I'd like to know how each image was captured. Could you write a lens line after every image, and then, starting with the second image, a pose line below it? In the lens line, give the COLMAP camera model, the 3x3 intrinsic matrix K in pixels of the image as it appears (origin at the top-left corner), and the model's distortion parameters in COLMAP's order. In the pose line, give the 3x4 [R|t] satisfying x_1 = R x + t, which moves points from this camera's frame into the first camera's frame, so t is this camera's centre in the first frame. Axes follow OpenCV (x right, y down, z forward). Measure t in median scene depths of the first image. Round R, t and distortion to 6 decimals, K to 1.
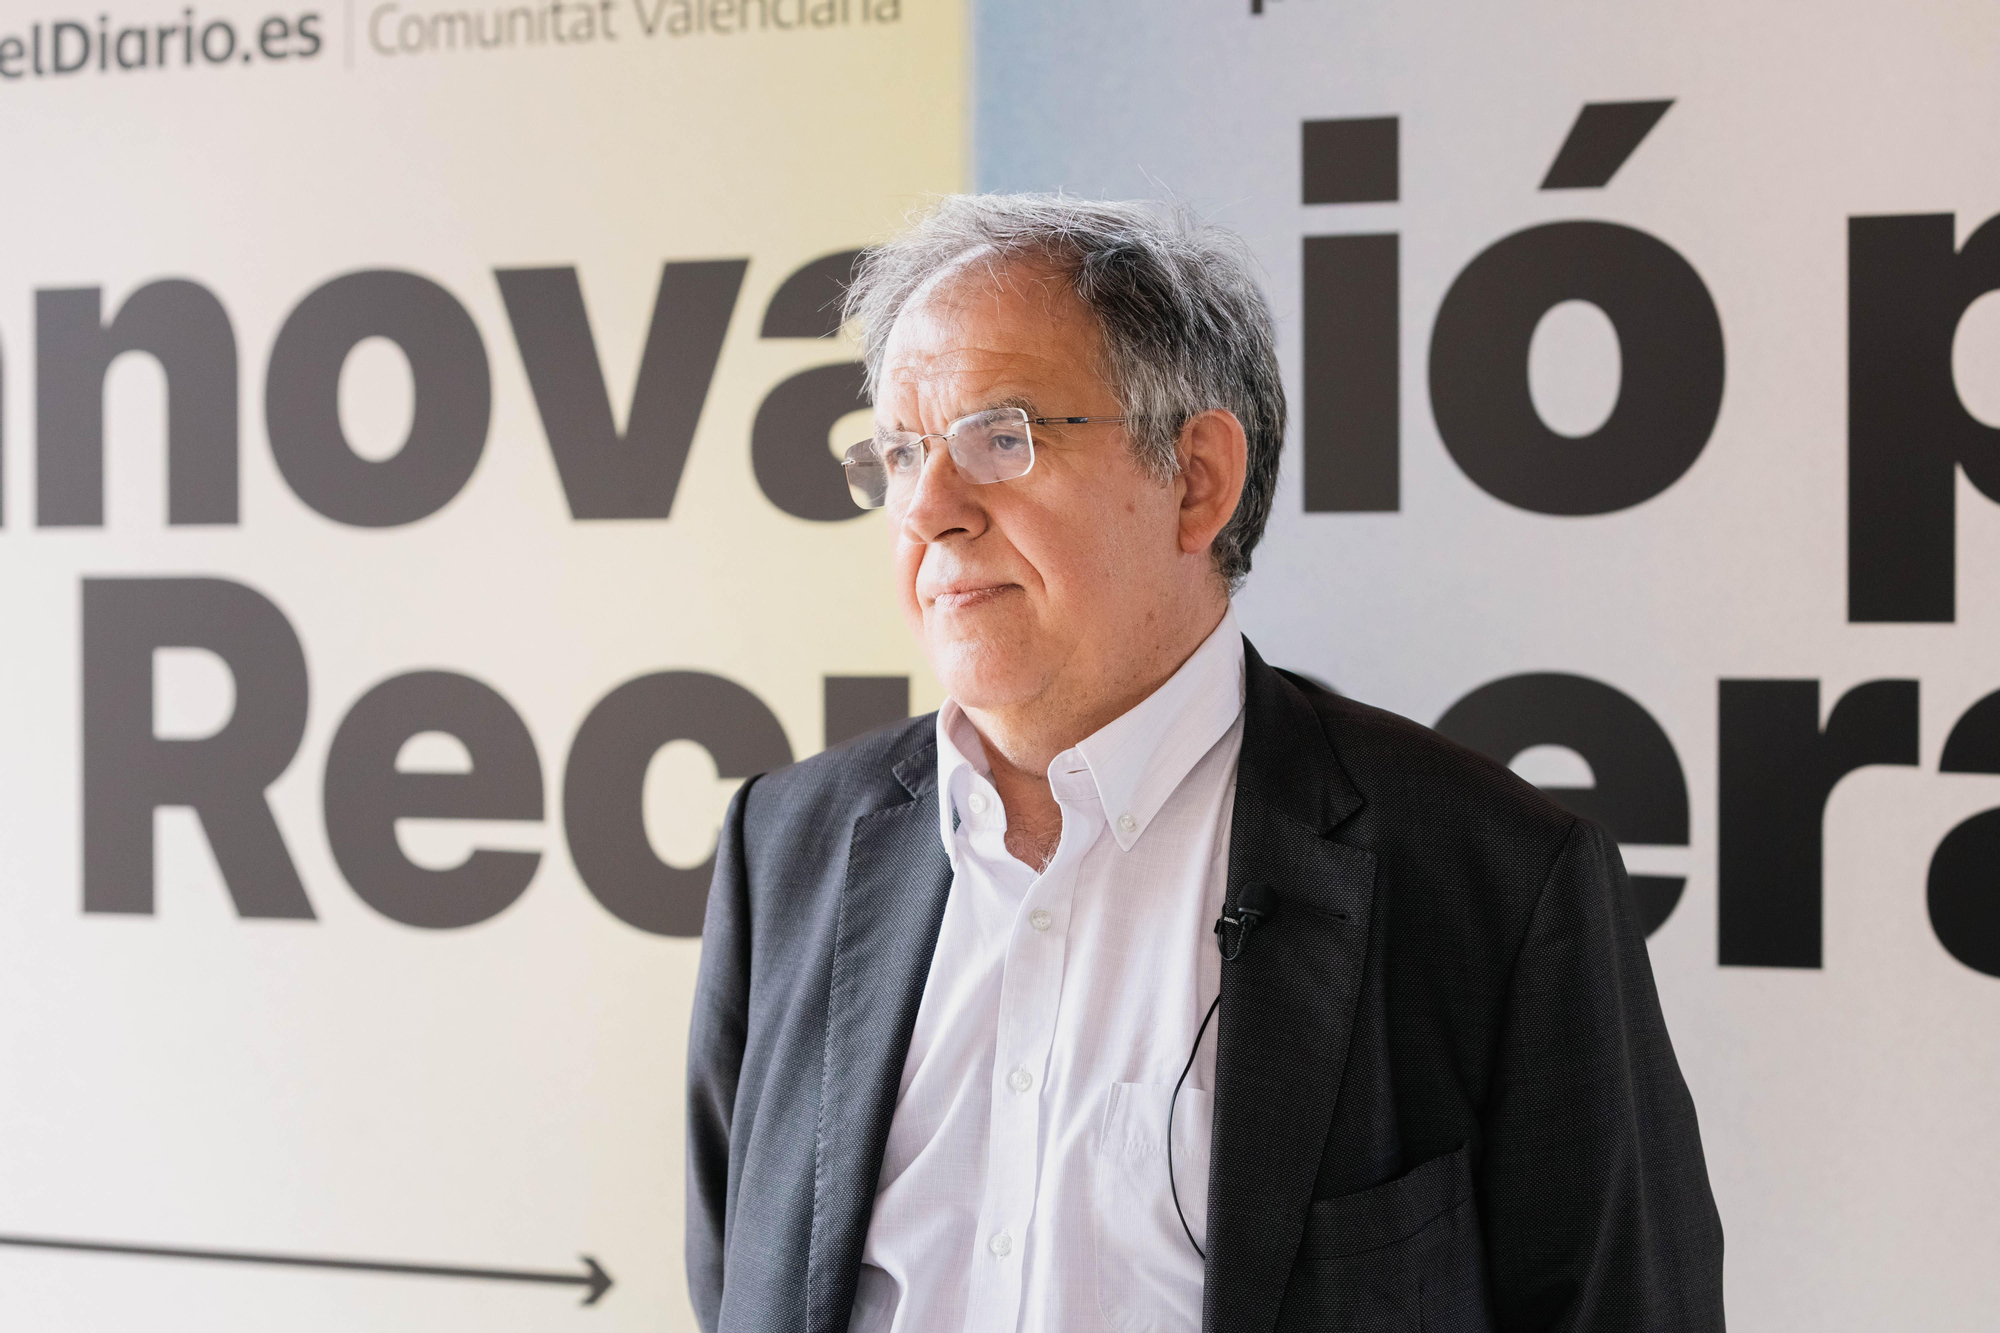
lens RADIAL K [[4500.5, 0, 999.4], [0, 4500.5, 658.1], [0, 0, 1]] dist [0.046937, 0.000000]
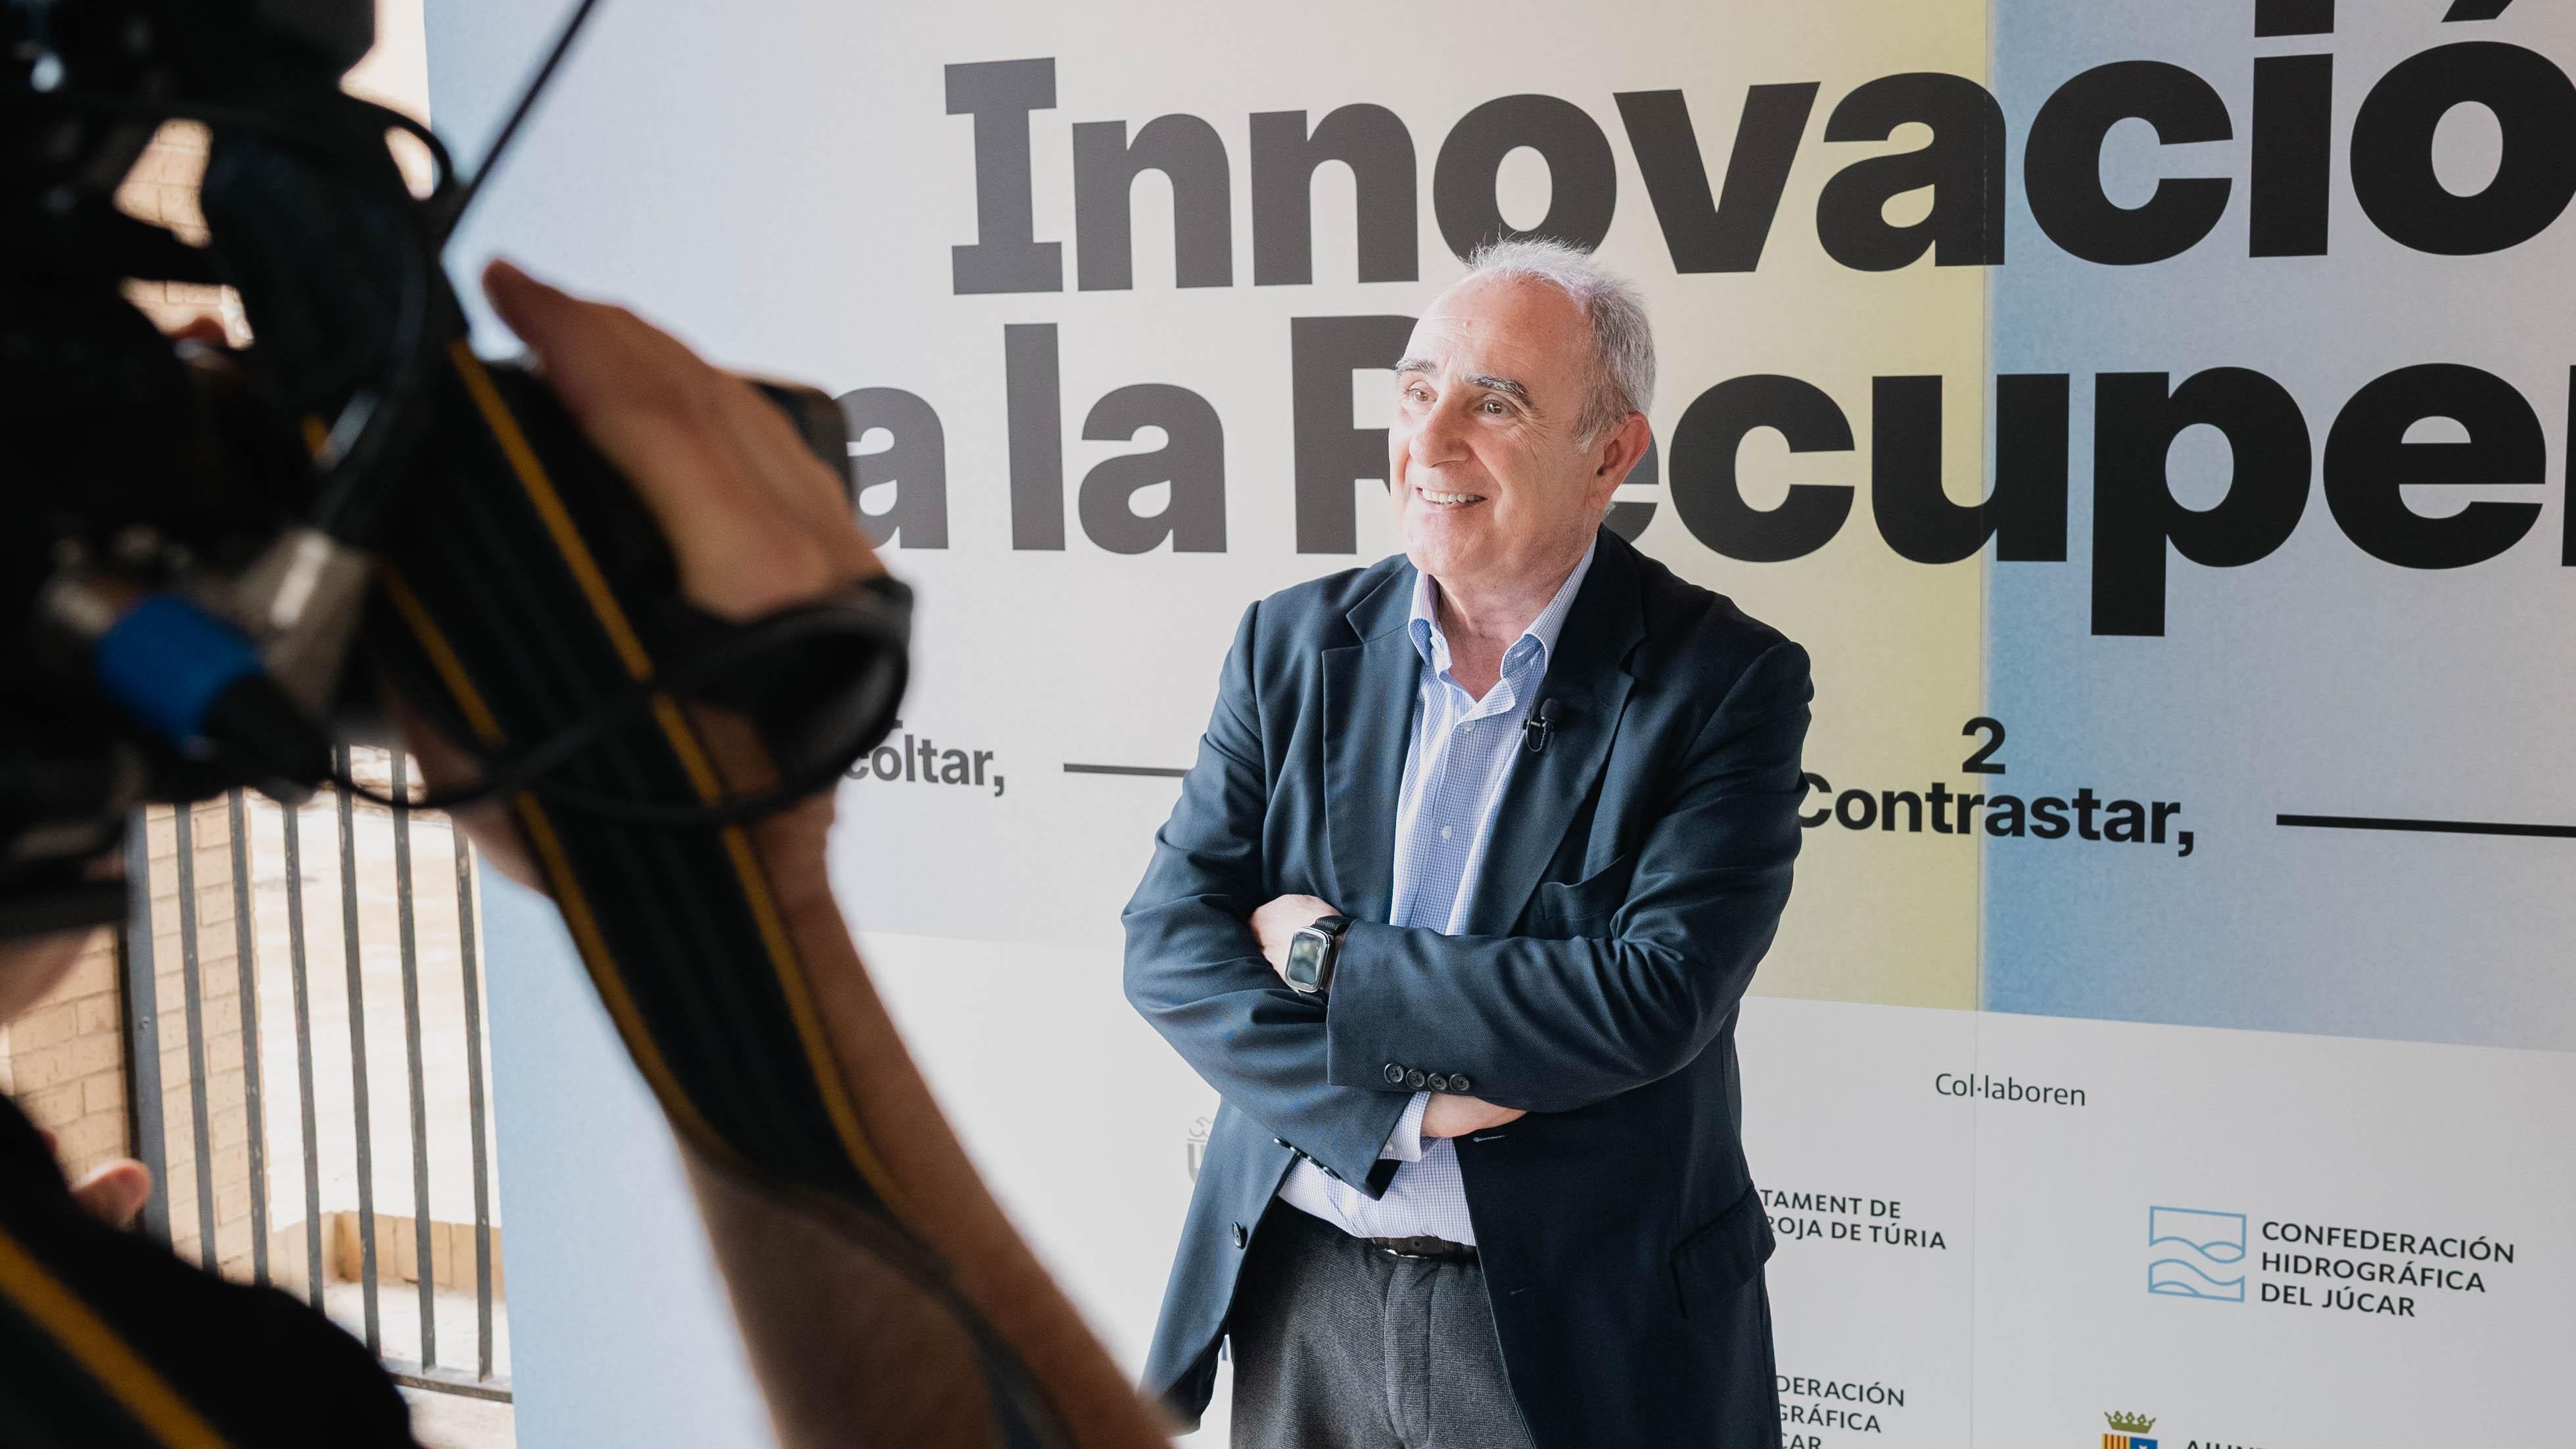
lens RADIAL K [[2740.5, 0, 1298.0], [0, 2740.5, 687.1], [0, 0, 1]] dist [0.037582, 0.000000]
pose [[0.997136, -0.025022, 0.071375, -0.278879], [0.016819, 0.993419, 0.113295, -0.000353], [-0.073740, -0.111770, 0.990994, 0.127690]]
